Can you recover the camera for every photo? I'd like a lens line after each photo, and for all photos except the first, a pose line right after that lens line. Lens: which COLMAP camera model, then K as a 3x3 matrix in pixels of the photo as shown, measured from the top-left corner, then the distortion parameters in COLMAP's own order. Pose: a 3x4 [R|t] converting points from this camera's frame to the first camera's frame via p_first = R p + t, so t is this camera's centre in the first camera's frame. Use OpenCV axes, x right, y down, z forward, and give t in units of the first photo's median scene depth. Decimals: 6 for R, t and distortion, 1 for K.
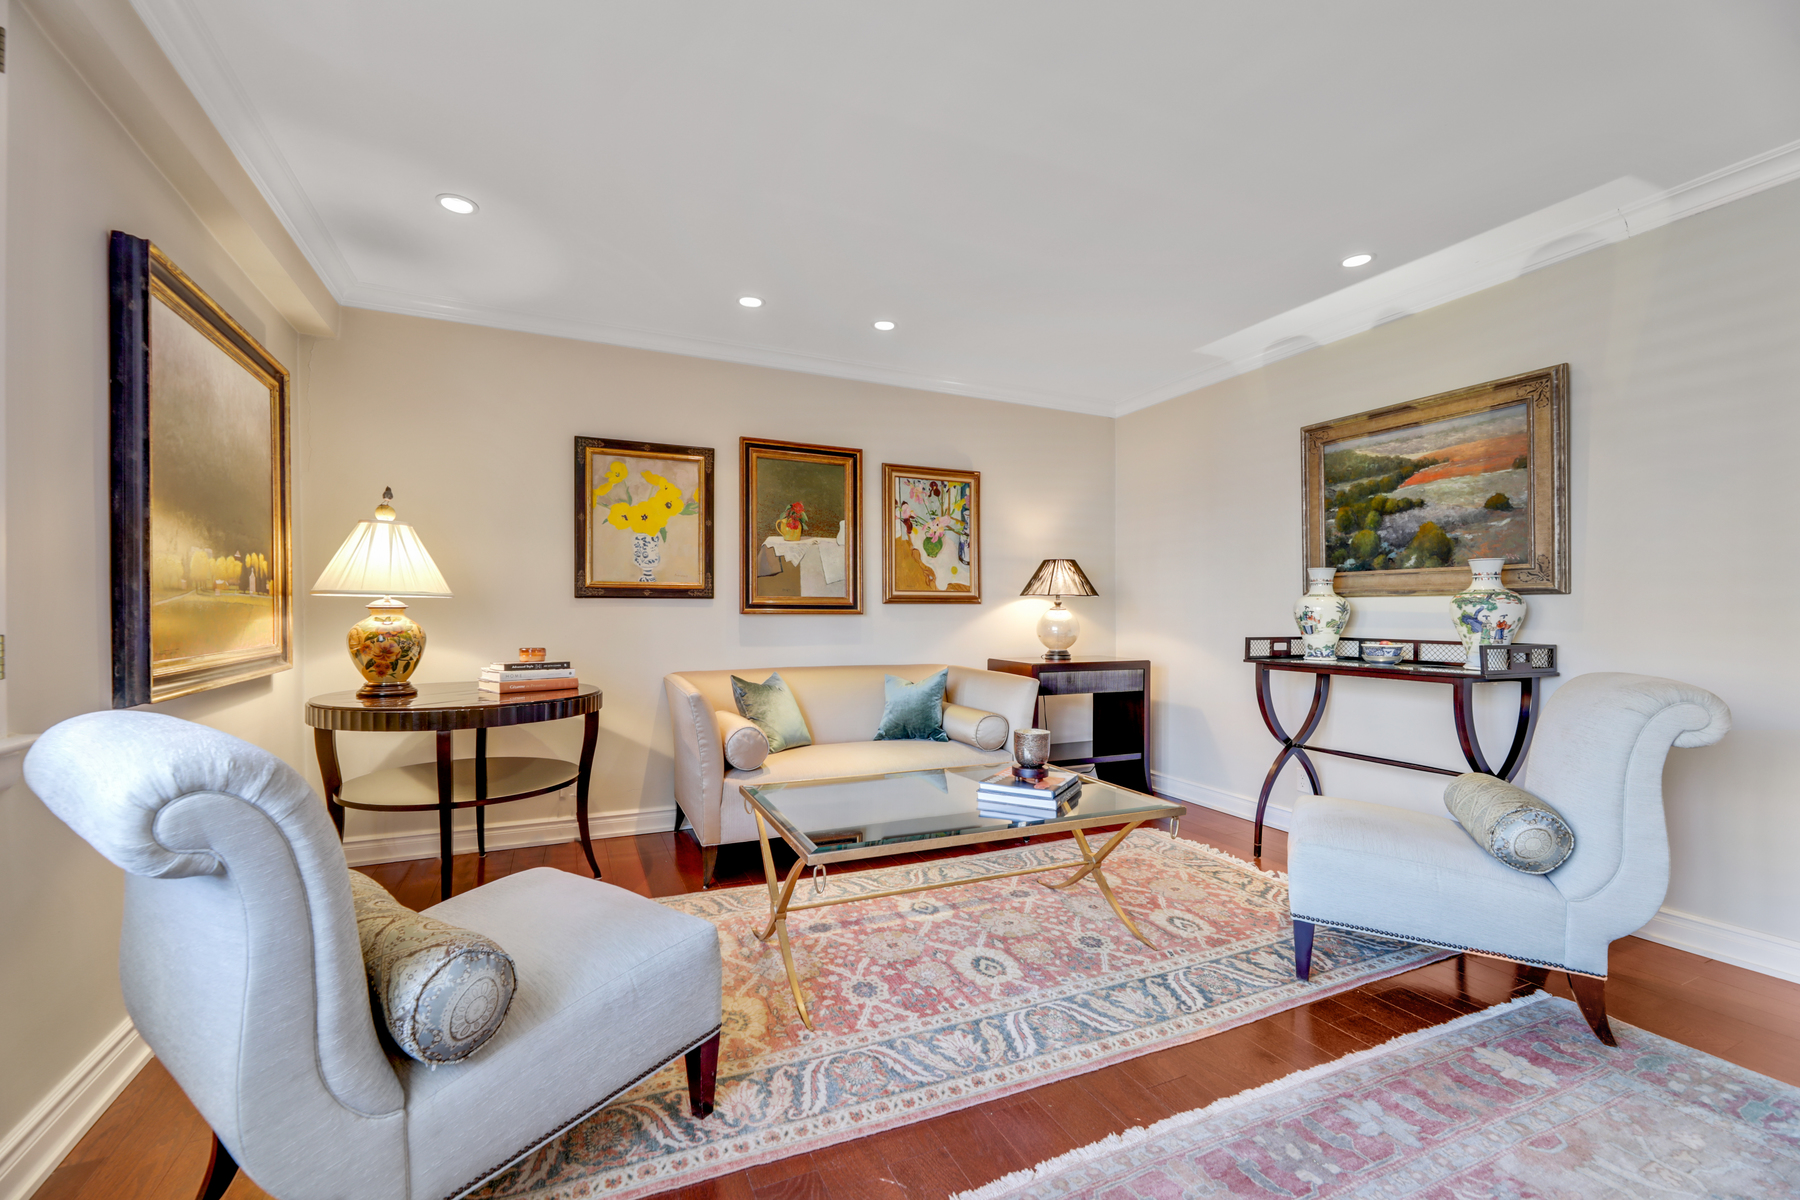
lens RADIAL K [[736.3, 0, 867.0], [0, 736.3, 634.7], [0, 0, 1]] dist [-0.000494, -0.001116]
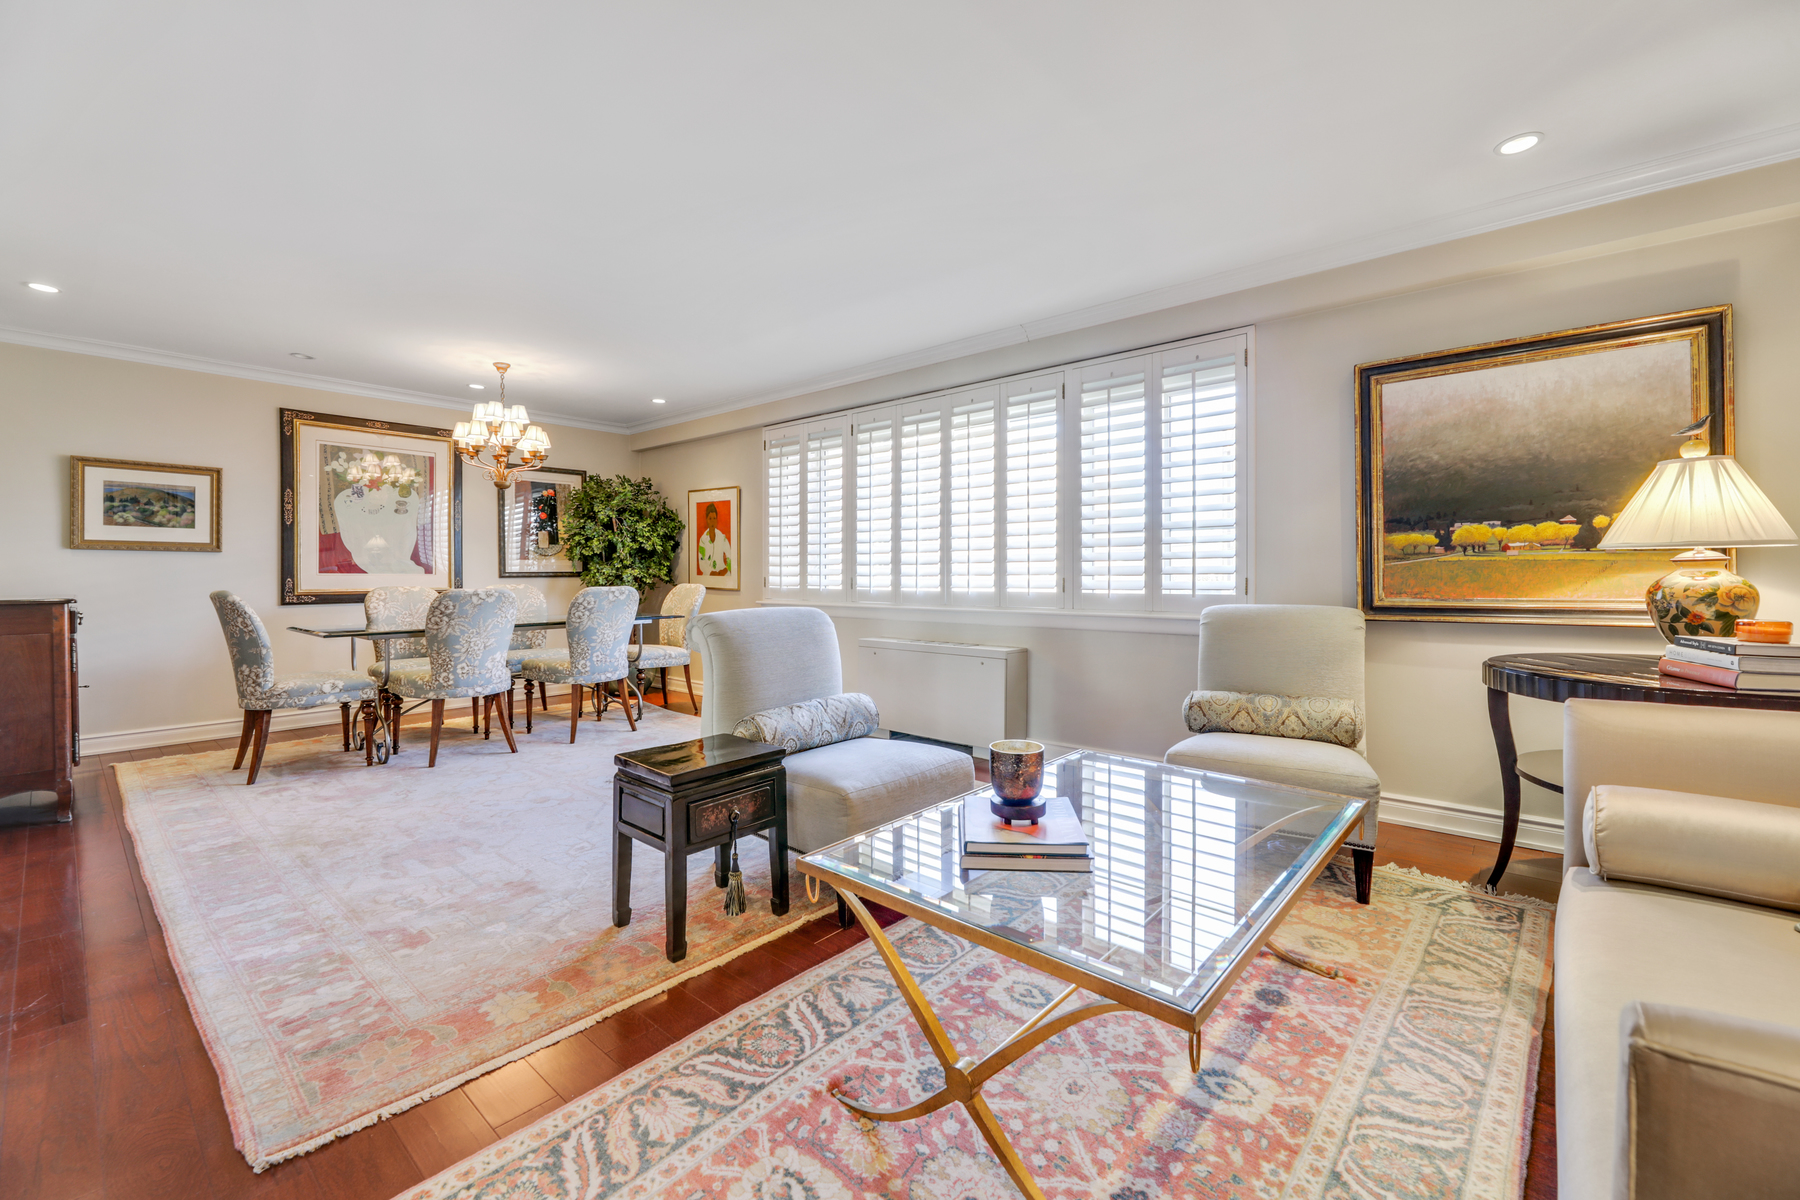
lens RADIAL K [[736.3, 0, 900.3], [0, 736.3, 578.0], [0, 0, 1]] dist [-0.000494, -0.001116]
pose [[-0.901913, 0.001945, -0.431913, 0.530702], [-0.011264, 0.999544, 0.028022, -0.029018], [0.431771, 0.030138, -0.901480, 1.359164]]
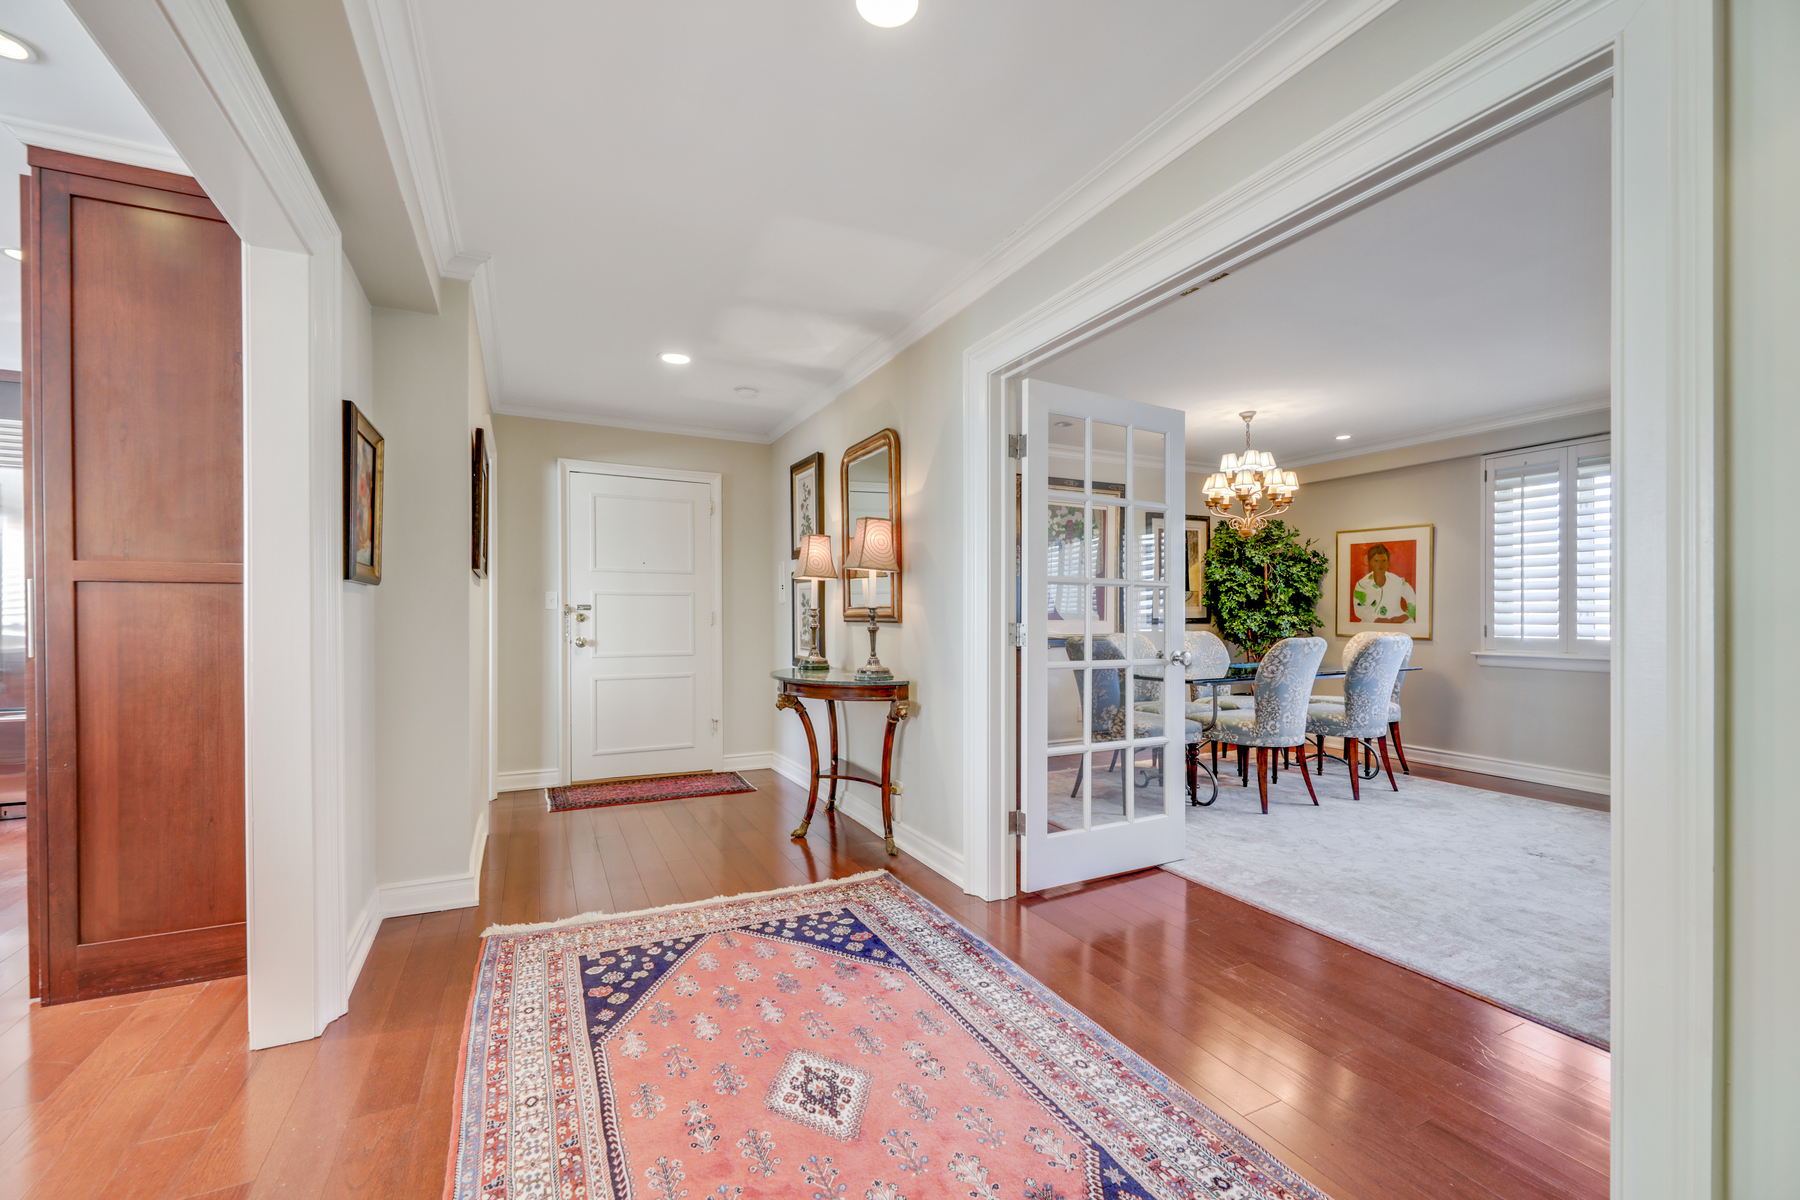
lens RADIAL K [[736.3, 0, 889.5], [0, 736.3, 613.1], [0, 0, 1]] dist [-0.000494, -0.001116]
pose [[-0.999380, -0.001874, -0.035156, 1.538113], [-0.002634, 0.999763, 0.021610, -0.035253], [0.035107, 0.021689, -0.999148, 1.093711]]
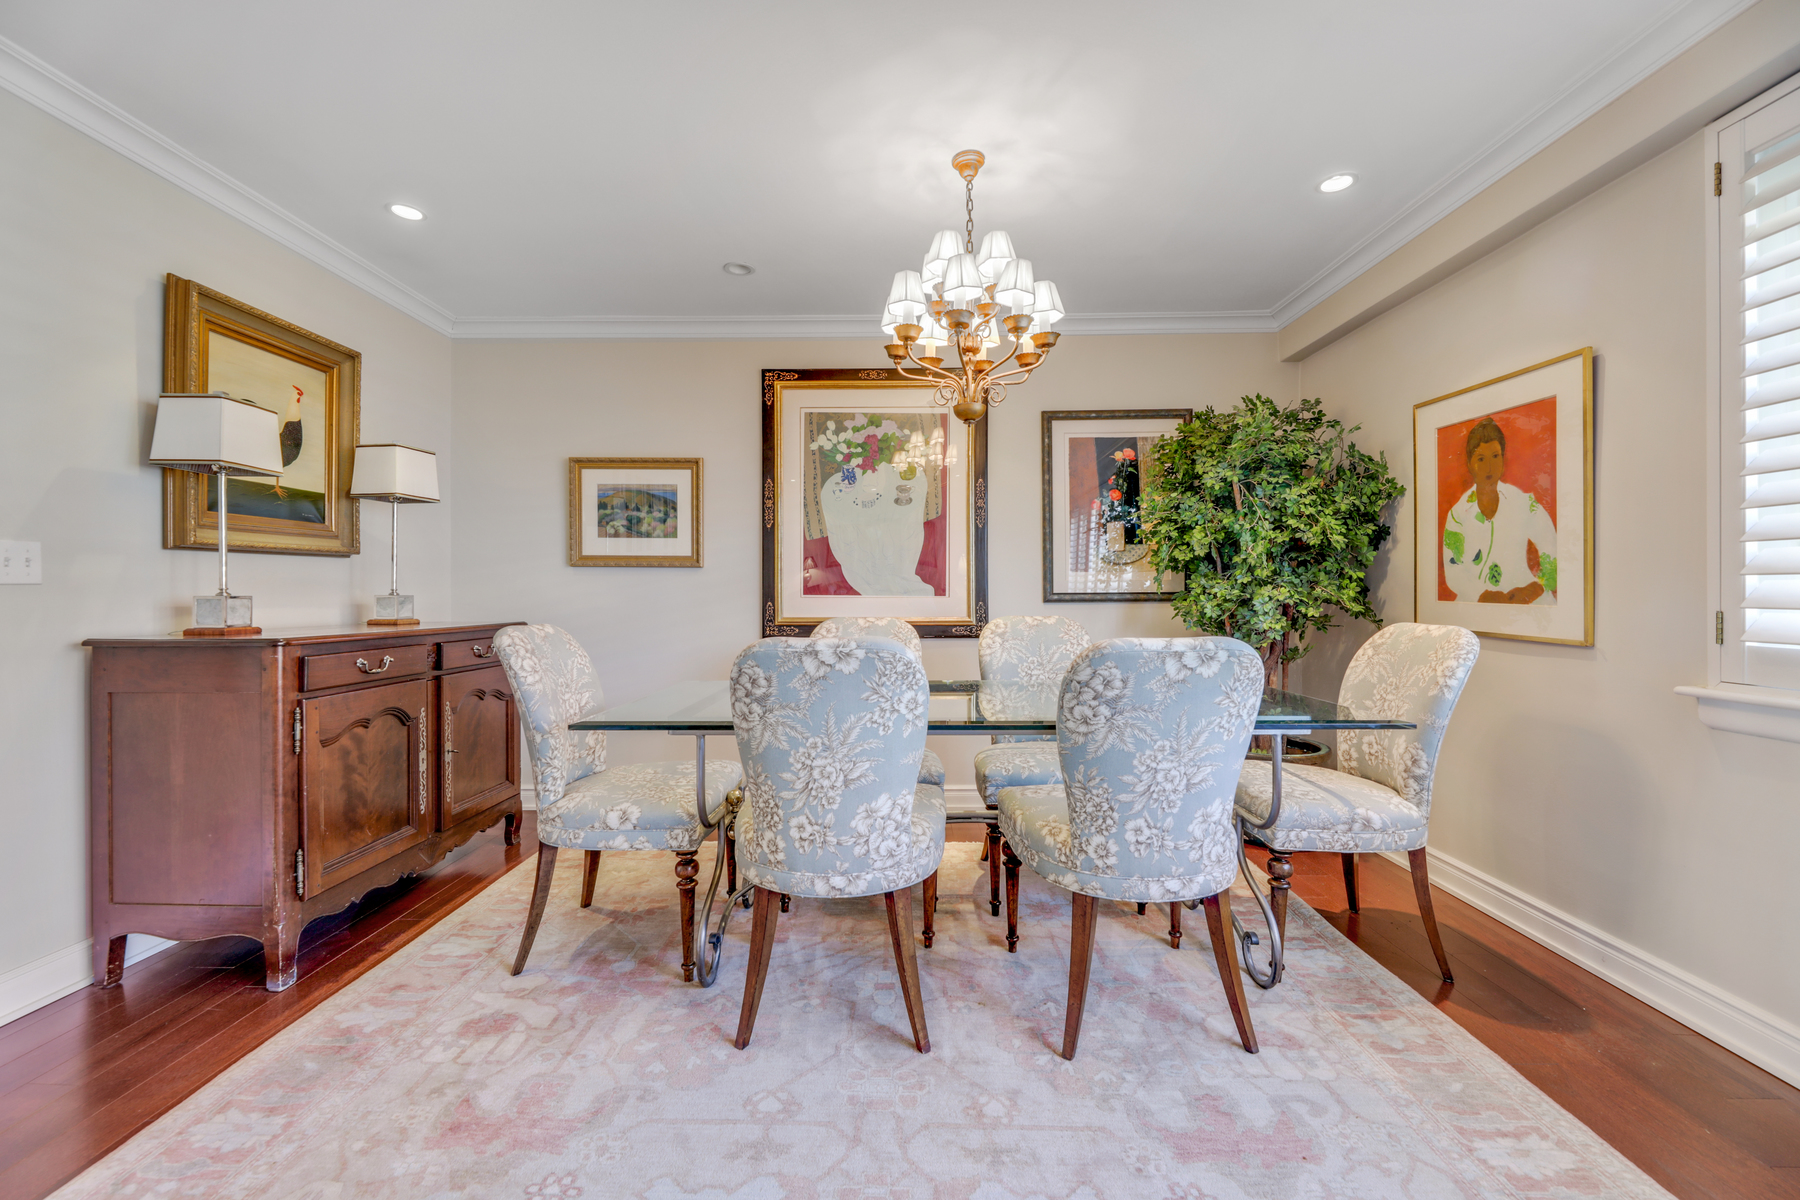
lens RADIAL K [[736.3, 0, 891.1], [0, 736.3, 590.6], [0, 0, 1]] dist [-0.000494, -0.001116]
pose [[-0.909960, -0.000151, 0.414696, 0.361454], [0.009248, 0.999744, 0.020657, -0.005910], [-0.414593, 0.022632, -0.909725, 0.172040]]
